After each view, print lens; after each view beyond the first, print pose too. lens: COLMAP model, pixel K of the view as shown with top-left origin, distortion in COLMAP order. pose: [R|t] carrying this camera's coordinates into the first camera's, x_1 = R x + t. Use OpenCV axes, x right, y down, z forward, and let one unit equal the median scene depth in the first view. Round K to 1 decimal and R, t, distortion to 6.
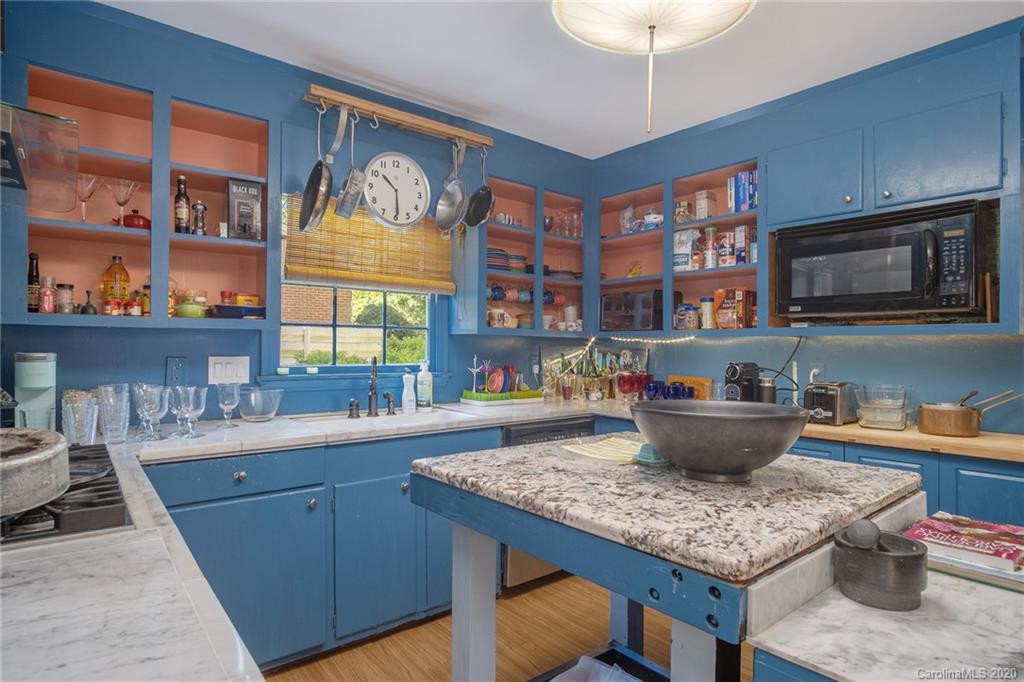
lens RADIAL K [[571.1, 0, 512.0], [0, 571.1, 341.0], [0, 0, 1]] dist [-0.019371, 0.000625]
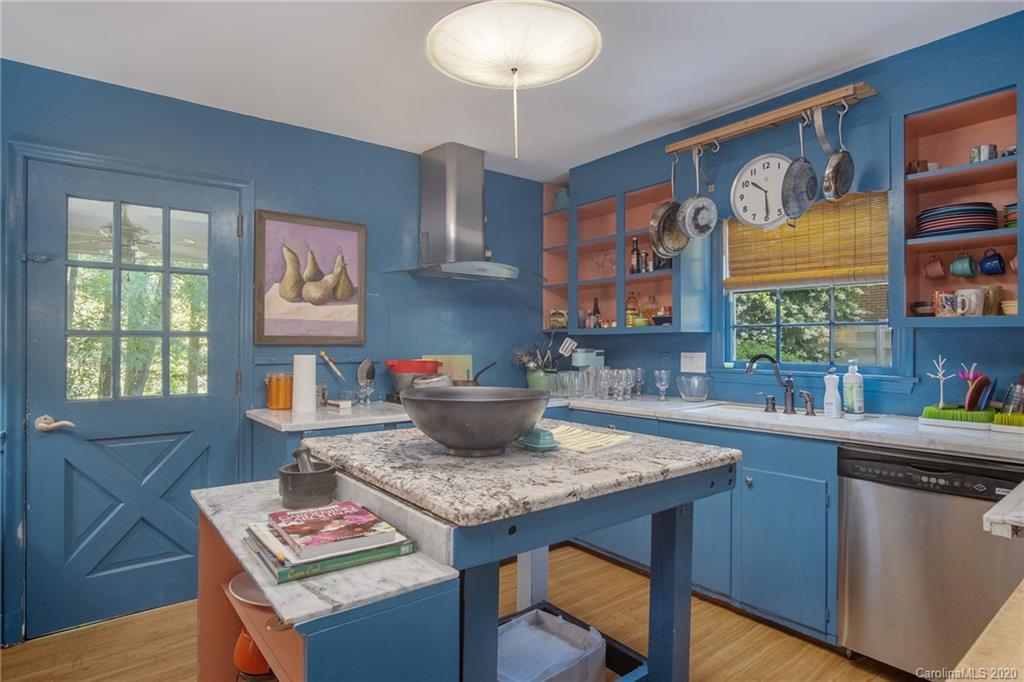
lens RADIAL K [[518.7, 0, 512.0], [0, 518.7, 341.0], [0, 0, 1]] dist [-0.000548, 0.000567]
pose [[-0.007529, -0.011508, -0.999905, 0.757786], [0.008883, 0.999894, -0.011574, 0.010383], [0.999932, -0.008969, -0.007426, 0.576058]]
